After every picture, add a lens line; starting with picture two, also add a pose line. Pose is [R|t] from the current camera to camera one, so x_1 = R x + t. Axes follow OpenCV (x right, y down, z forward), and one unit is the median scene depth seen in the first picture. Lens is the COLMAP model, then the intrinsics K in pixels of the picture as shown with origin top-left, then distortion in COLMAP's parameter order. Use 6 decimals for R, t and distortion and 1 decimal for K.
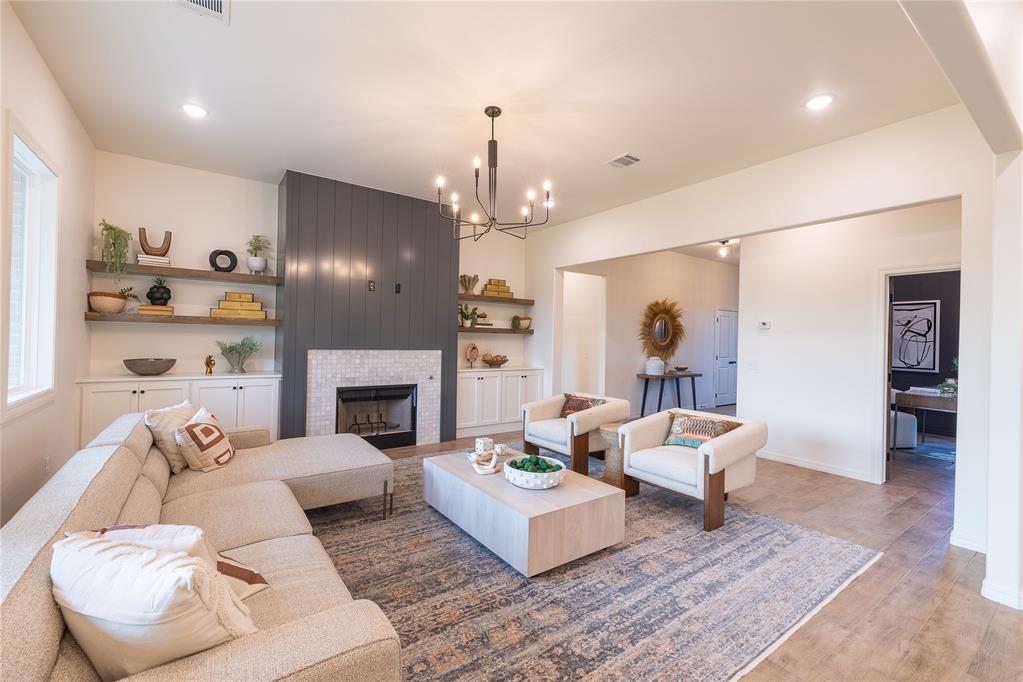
lens RADIAL K [[431.1, 0, 510.1], [0, 431.1, 336.1], [0, 0, 1]] dist [0.001244, -0.000061]
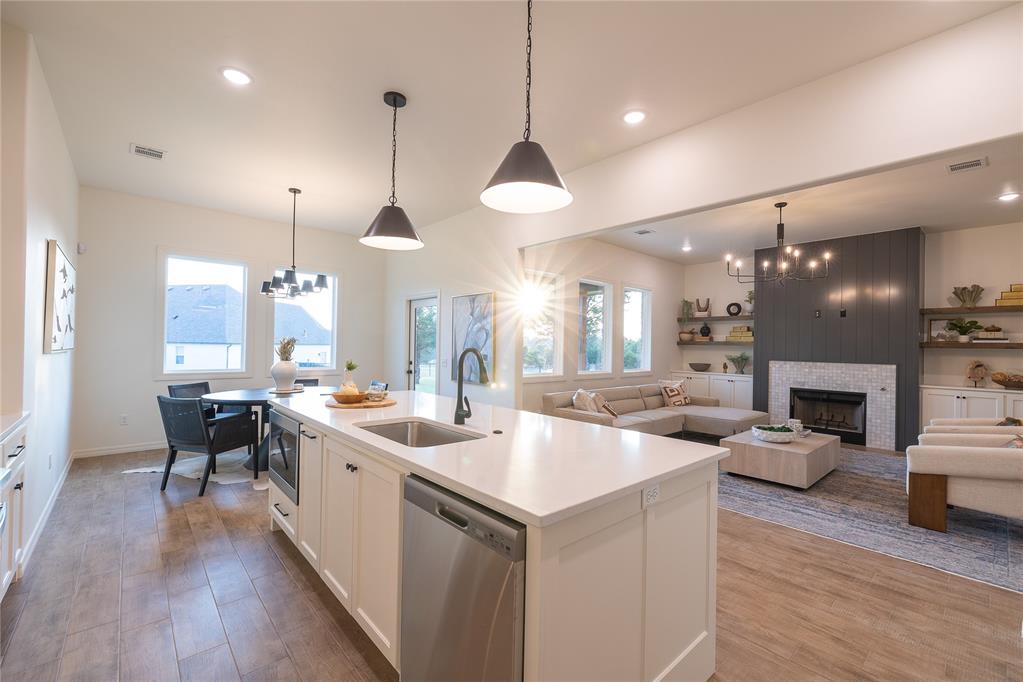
lens RADIAL K [[431.5, 0, 510.9], [0, 431.5, 343.0], [0, 0, 1]] dist [0.000104, -0.000236]
pose [[0.110444, -0.027360, -0.993506, 0.901469], [-0.010077, 0.999539, -0.028646, 0.020667], [0.993831, 0.013175, 0.110117, -0.084969]]
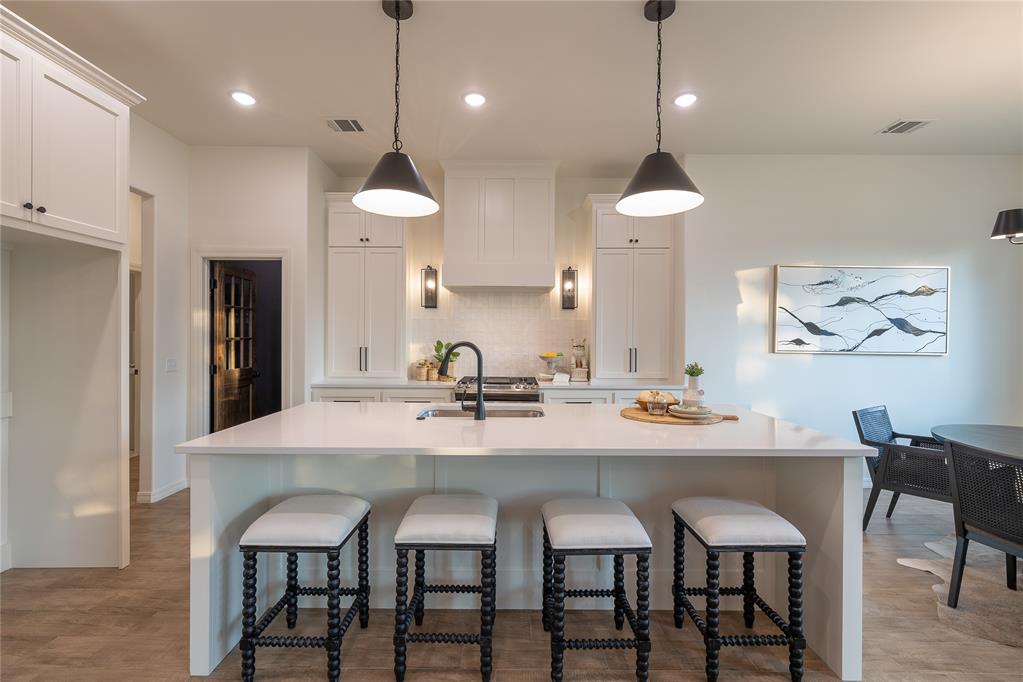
lens RADIAL K [[436.2, 0, 509.7], [0, 436.2, 339.4], [0, 0, 1]] dist [-0.000704, -0.000256]
pose [[-0.813898, -0.030250, 0.580220, 0.142489], [-0.029252, 0.999511, 0.011076, 0.004175], [-0.580271, -0.007958, -0.814385, 0.269457]]
